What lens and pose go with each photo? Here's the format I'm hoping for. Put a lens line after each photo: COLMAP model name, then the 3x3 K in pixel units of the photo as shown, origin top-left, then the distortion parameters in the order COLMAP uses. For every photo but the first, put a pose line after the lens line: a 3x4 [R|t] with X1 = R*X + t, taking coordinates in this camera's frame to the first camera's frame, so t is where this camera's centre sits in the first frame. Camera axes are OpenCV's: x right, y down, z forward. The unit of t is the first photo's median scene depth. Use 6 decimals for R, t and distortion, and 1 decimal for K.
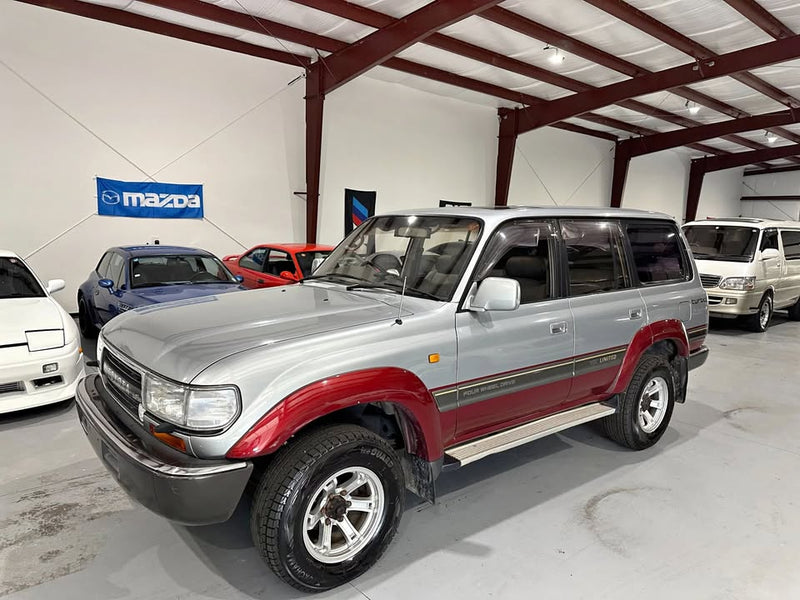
lens RADIAL K [[568.0, 0, 398.9], [0, 568.0, 302.5], [0, 0, 1]] dist [0.037329, -0.049751]
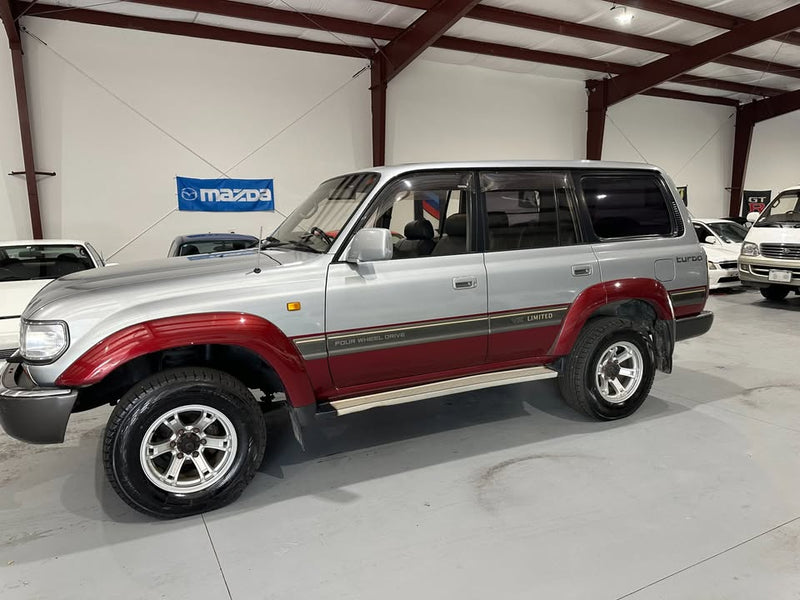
lens RADIAL K [[568.0, 0, 404.7], [0, 568.0, 304.1], [0, 0, 1]] dist [0.037329, -0.049751]
pose [[0.973454, -0.012847, -0.228523, 0.312606], [0.014715, 0.999871, 0.006472, 0.057637], [0.228410, -0.009663, 0.973517, 0.031298]]
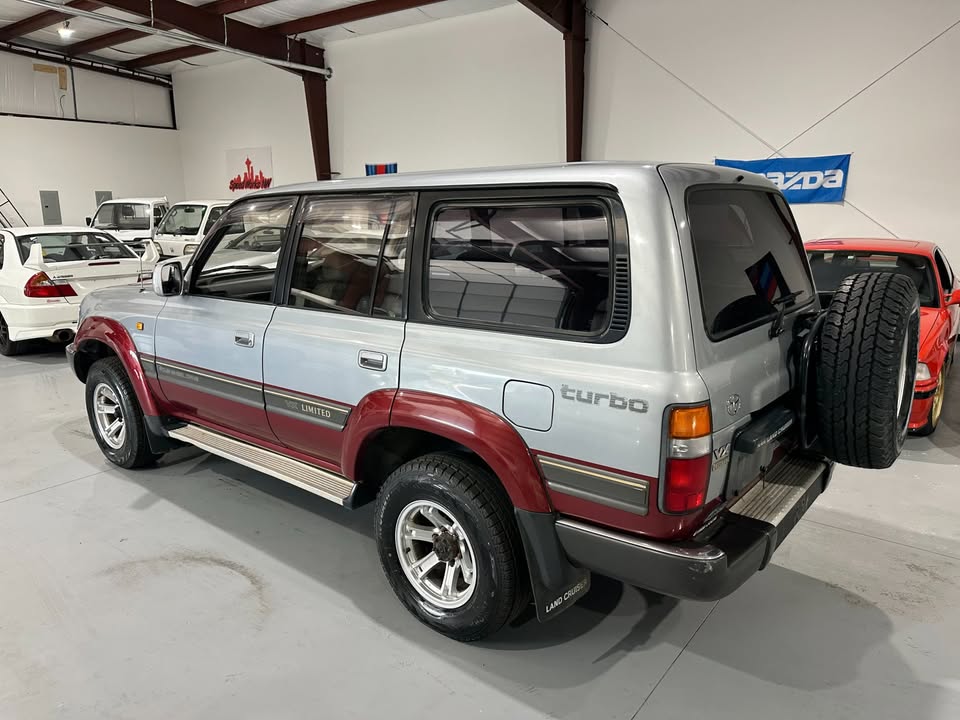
lens RADIAL K [[681.6, 0, 473.1], [0, 681.6, 370.2], [0, 0, 1]] dist [0.037329, -0.049751]
pose [[0.197952, 0.206081, -0.958304, 0.984391], [-0.123821, 0.975075, 0.184111, -0.098637], [0.972360, 0.082213, 0.218535, 0.864508]]
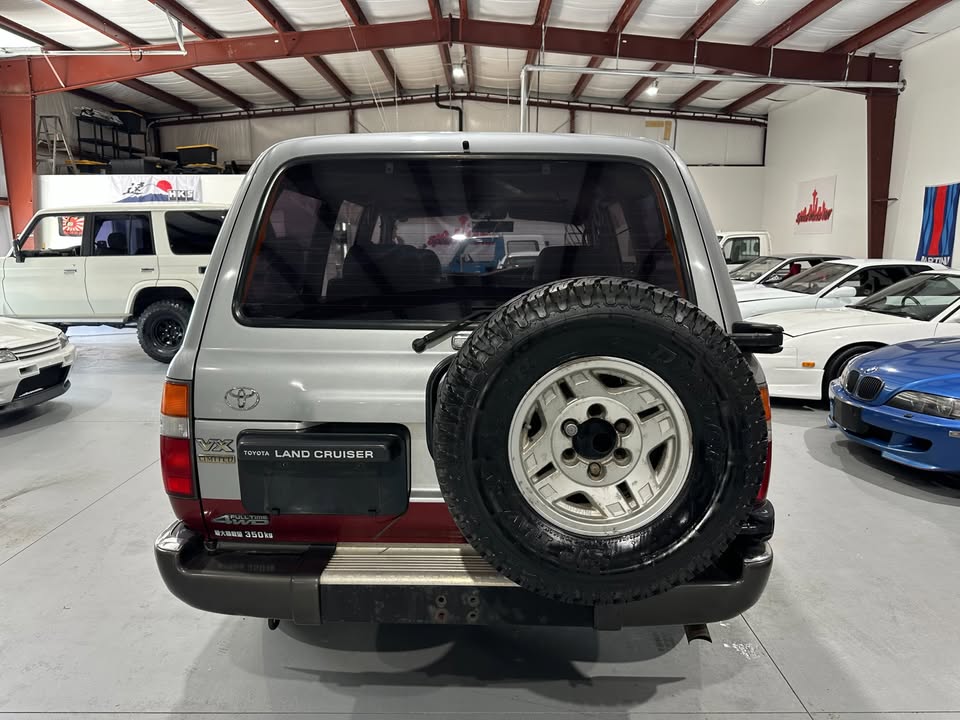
lens RADIAL K [[681.6, 0, 489.8], [0, 681.6, 362.5], [0, 0, 1]] dist [0.037329, -0.049751]
pose [[-0.650143, 0.100388, -0.753151, 0.779187], [-0.122497, 0.964418, 0.234291, -0.145364], [0.749872, 0.244582, -0.614713, 1.509731]]
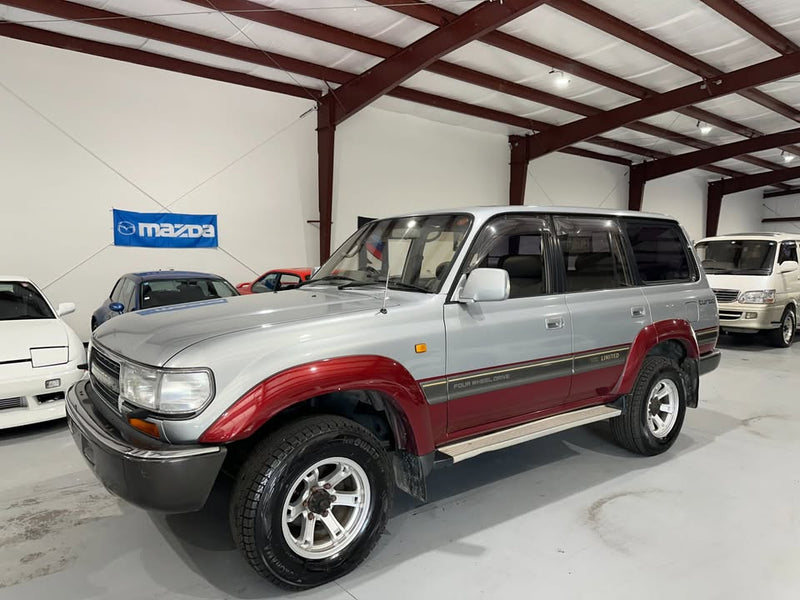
lens RADIAL K [[568.0, 0, 403.9], [0, 568.0, 302.7], [0, 0, 1]] dist [0.037329, -0.049751]
pose [[0.999197, -0.024305, -0.031847, 0.042159], [0.022238, 0.997720, -0.063714, 0.052034], [0.033323, 0.062954, 0.997460, 0.011499]]
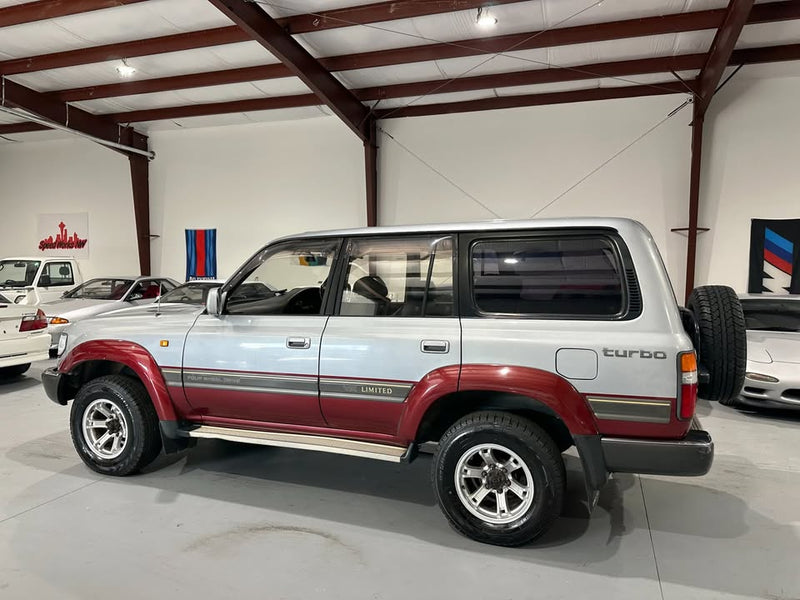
lens RADIAL K [[568.0, 0, 401.3], [0, 568.0, 302.7], [0, 0, 1]] dist [0.037329, -0.049751]
pose [[0.497125, 0.026555, -0.867273, 0.980067], [-0.108639, 0.993571, -0.031850, -0.011712], [0.860851, 0.110053, 0.496813, 0.506030]]
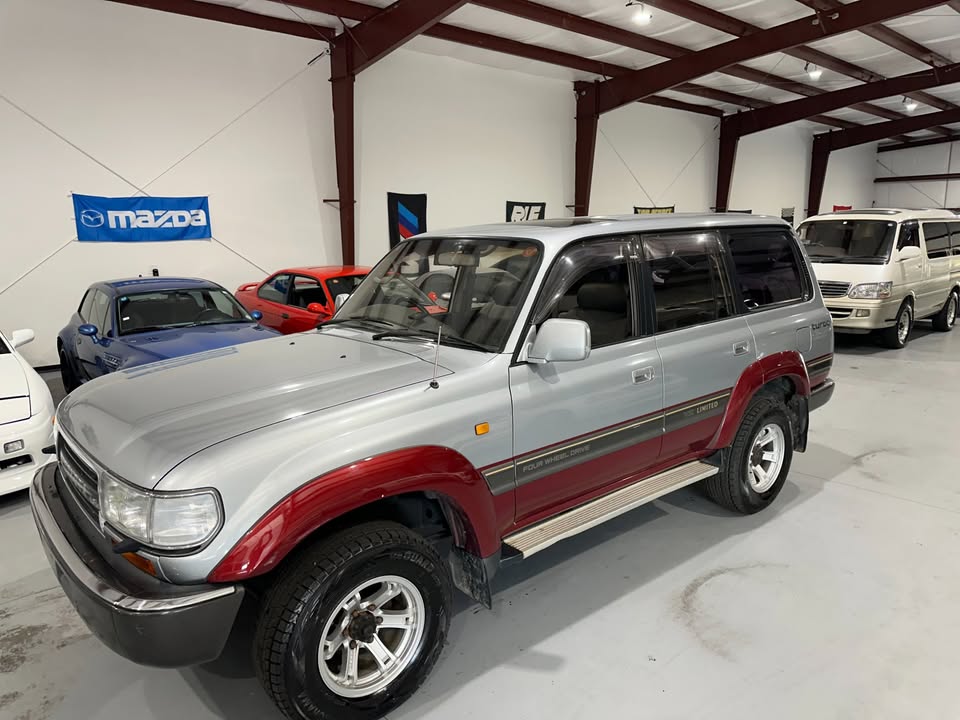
lens RADIAL K [[681.6, 0, 477.9], [0, 681.6, 361.2], [0, 0, 1]] dist [0.037329, -0.049751]
pose [[0.998894, -0.045691, 0.011056, 0.032211], [0.044982, 0.997327, 0.057583, -0.030818], [-0.013658, -0.057022, 0.998280, 0.044396]]
